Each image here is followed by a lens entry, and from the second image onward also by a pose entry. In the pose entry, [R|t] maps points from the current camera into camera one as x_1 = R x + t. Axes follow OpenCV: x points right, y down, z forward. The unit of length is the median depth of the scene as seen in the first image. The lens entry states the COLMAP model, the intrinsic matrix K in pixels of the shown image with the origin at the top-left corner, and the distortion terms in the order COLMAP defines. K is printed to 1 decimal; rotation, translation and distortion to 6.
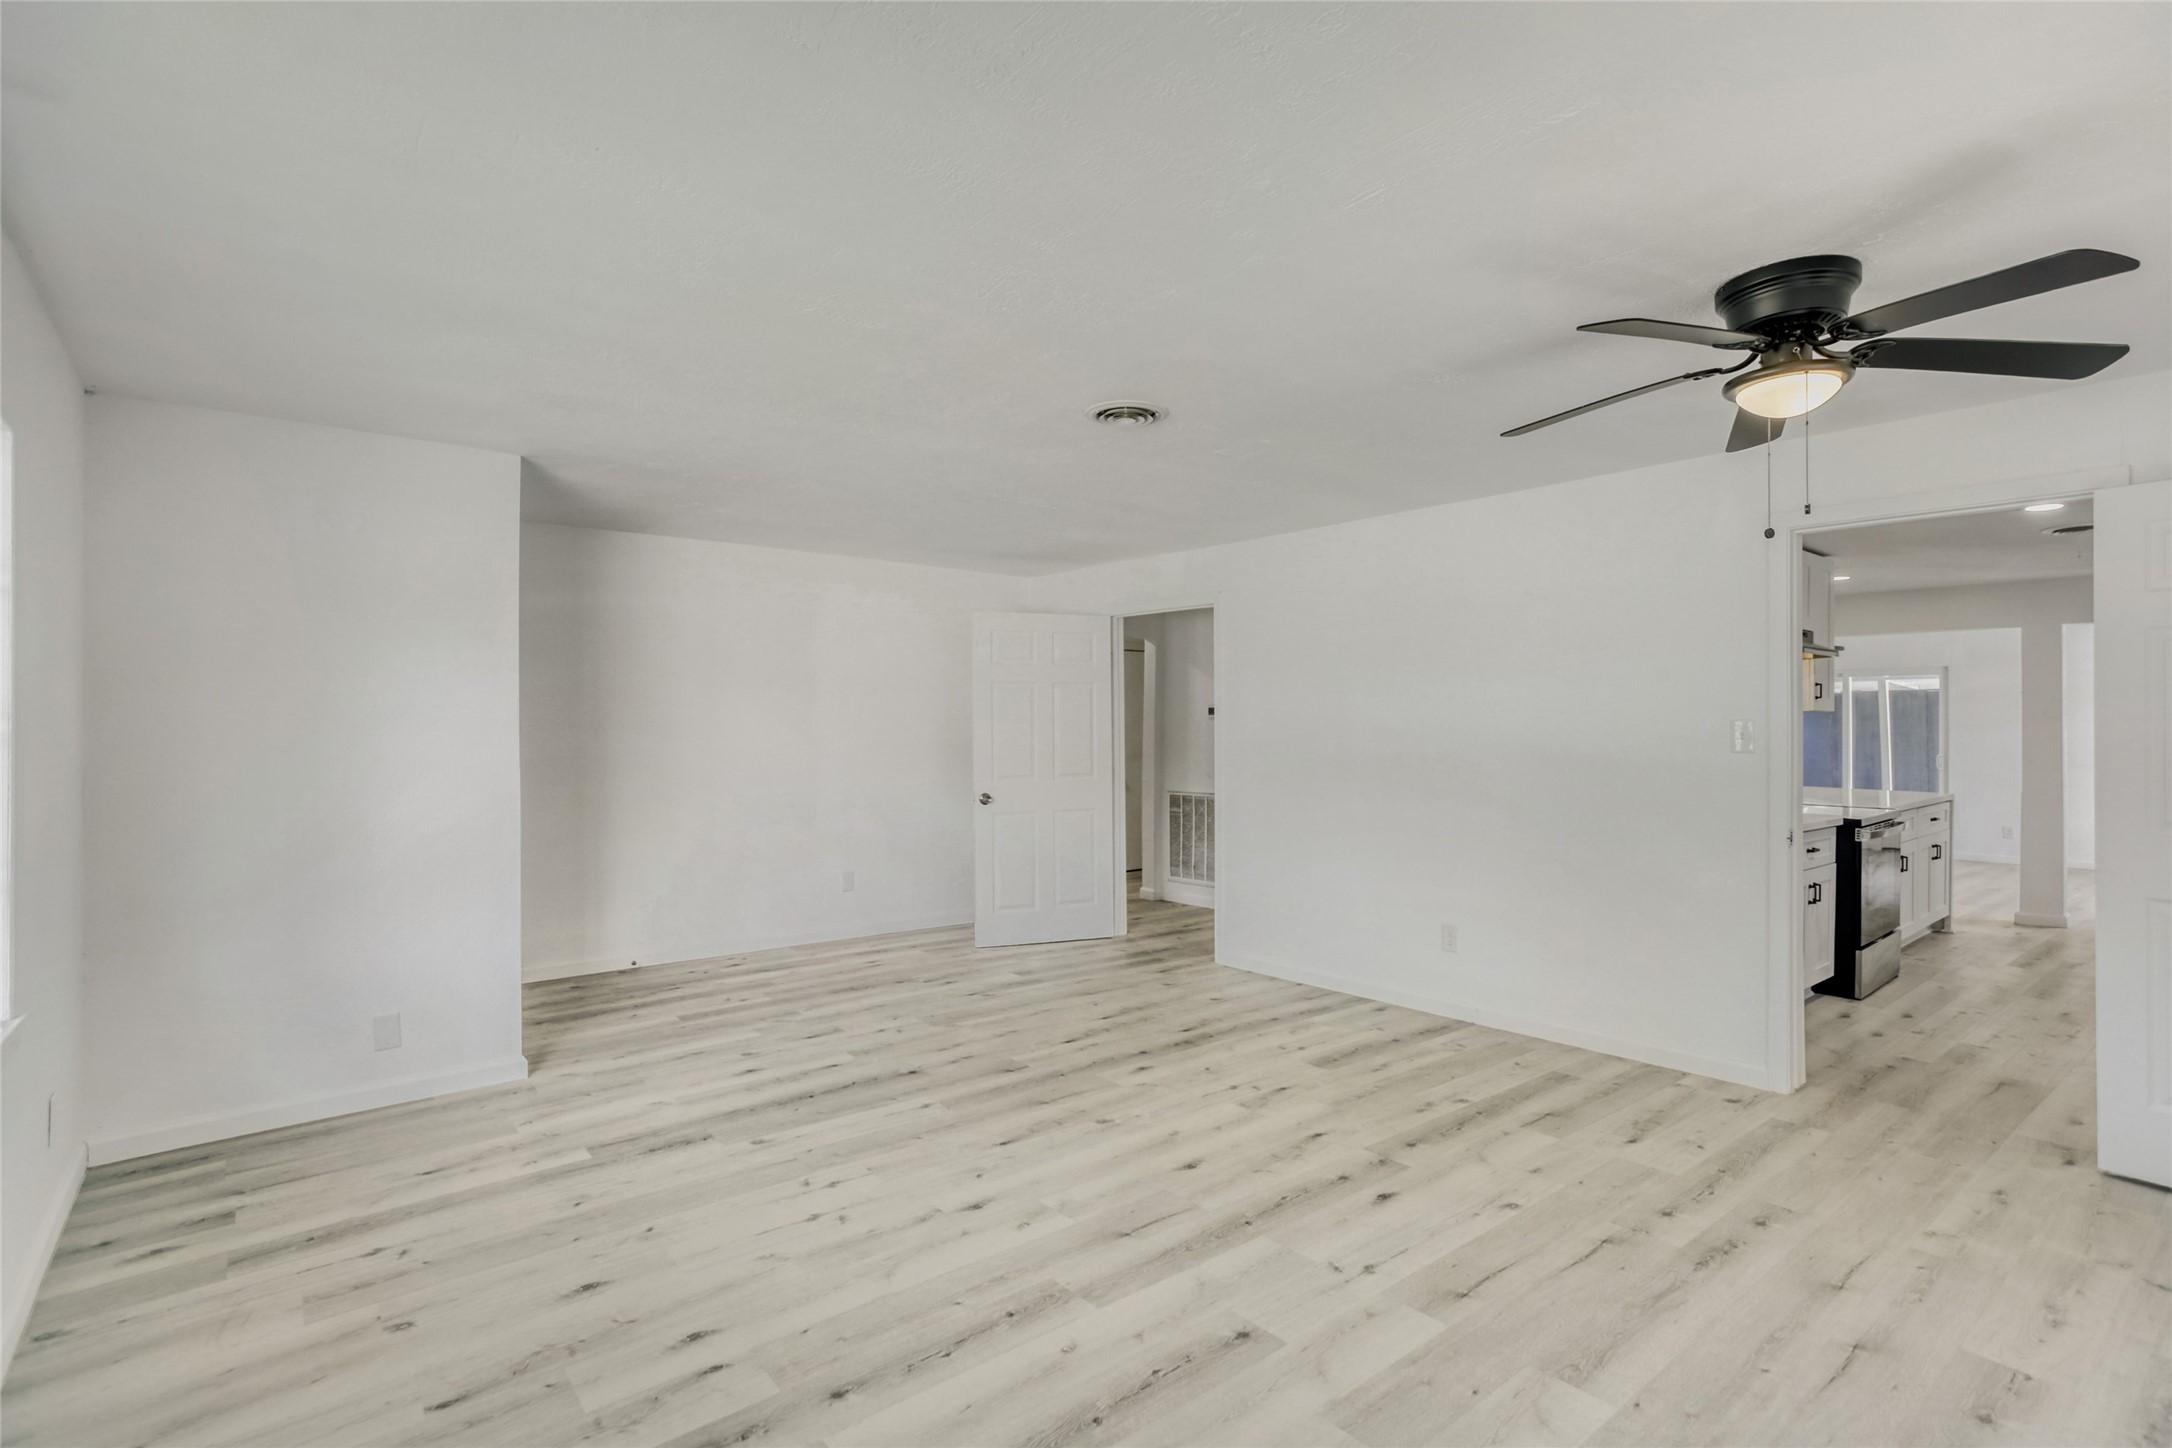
lens RADIAL K [[1077.1, 0, 1096.2], [0, 1077.1, 722.8], [0, 0, 1]] dist [-0.061228, 0.042231]
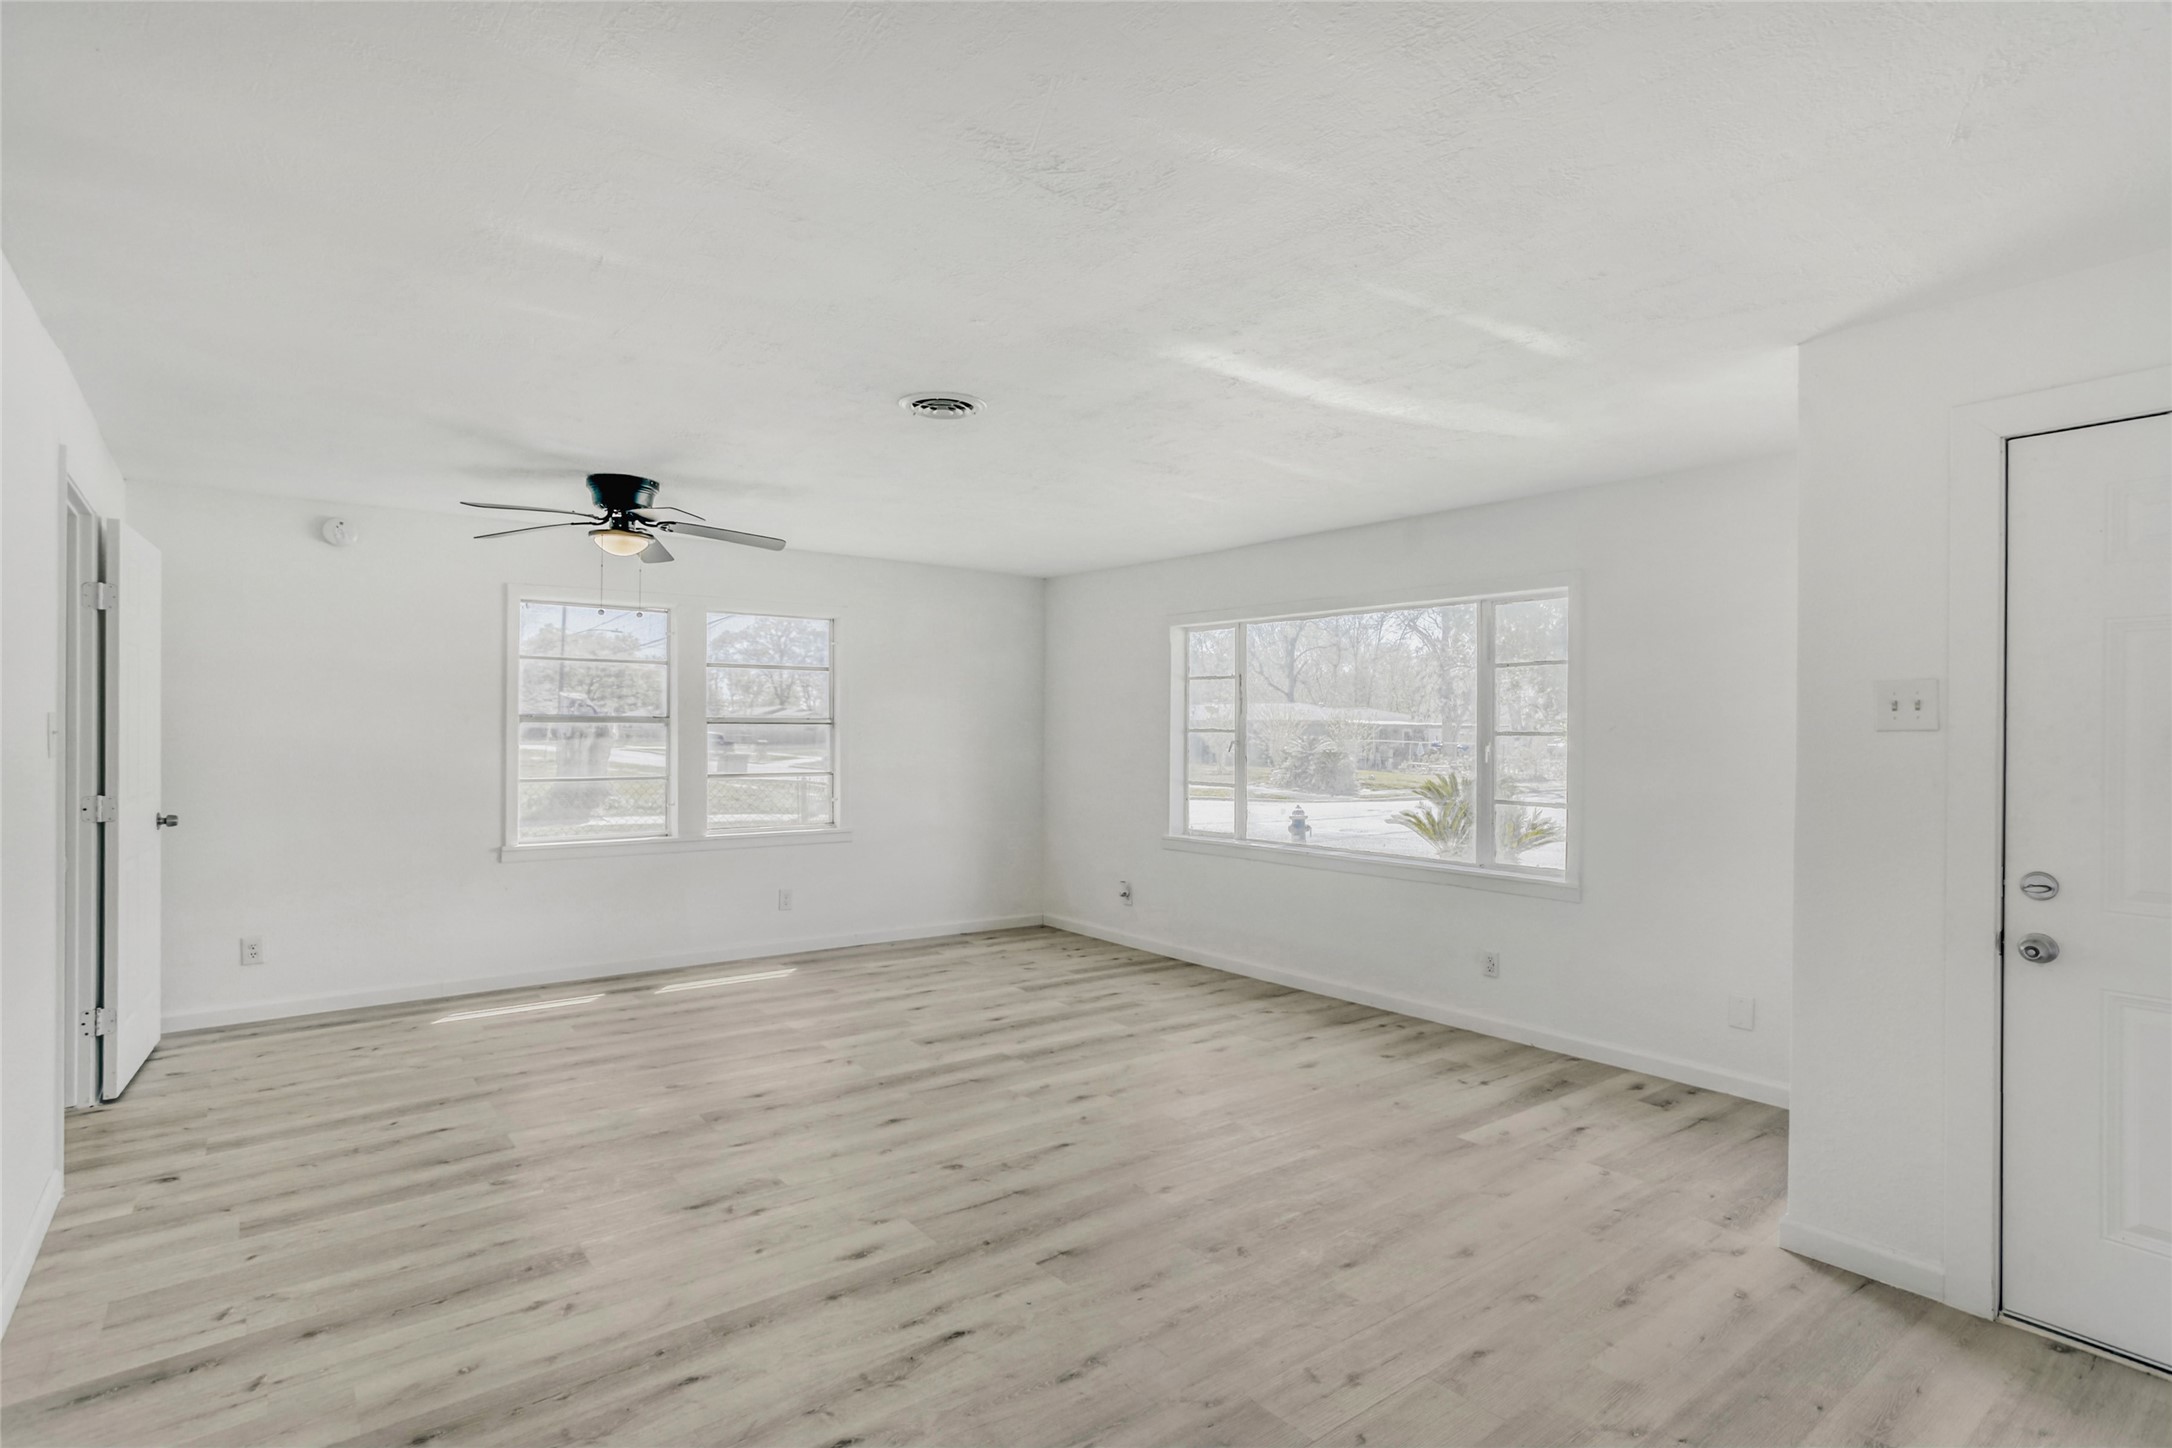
lens RADIAL K [[1077.1, 0, 1096.2], [0, 1077.1, 722.8], [0, 0, 1]] dist [-0.061228, 0.042231]
pose [[-0.999782, -0.008154, 0.019243, -0.122770], [-0.008372, 0.999901, -0.011282, 0.013620], [-0.019149, -0.011440, -0.999751, 1.856920]]
